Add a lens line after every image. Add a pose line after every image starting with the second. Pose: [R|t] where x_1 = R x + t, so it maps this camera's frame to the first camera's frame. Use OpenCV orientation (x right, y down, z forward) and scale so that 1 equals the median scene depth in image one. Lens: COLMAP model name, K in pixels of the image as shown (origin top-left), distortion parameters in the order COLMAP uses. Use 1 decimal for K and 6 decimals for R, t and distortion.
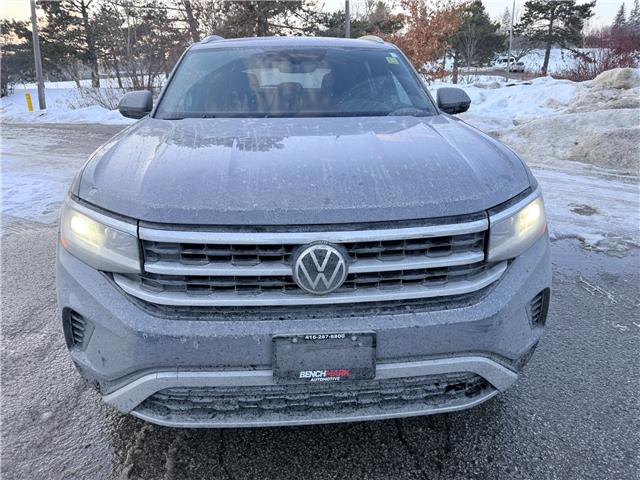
lens RADIAL K [[461.7, 0, 320.9], [0, 461.7, 242.5], [0, 0, 1]] dist [0.006415, -0.024400]
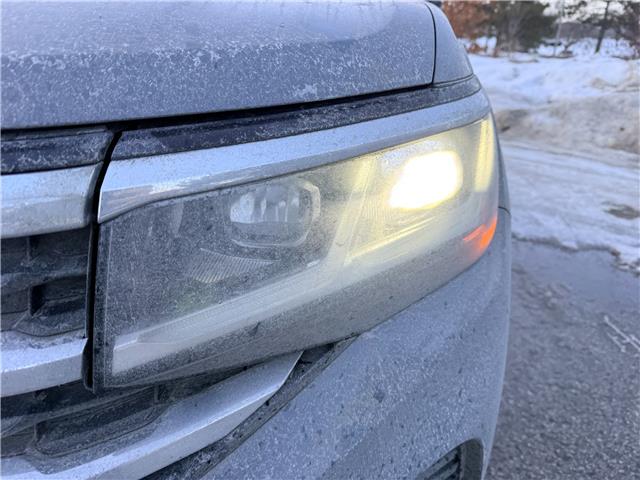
lens RADIAL K [[461.7, 0, 320.9], [0, 461.7, 242.5], [0, 0, 1]] dist [0.006415, -0.024400]
pose [[0.994676, 0.087564, -0.054342, 0.104522], [-0.085395, 0.995502, 0.041039, -0.008472], [0.057692, -0.036180, 0.997679, 0.183912]]
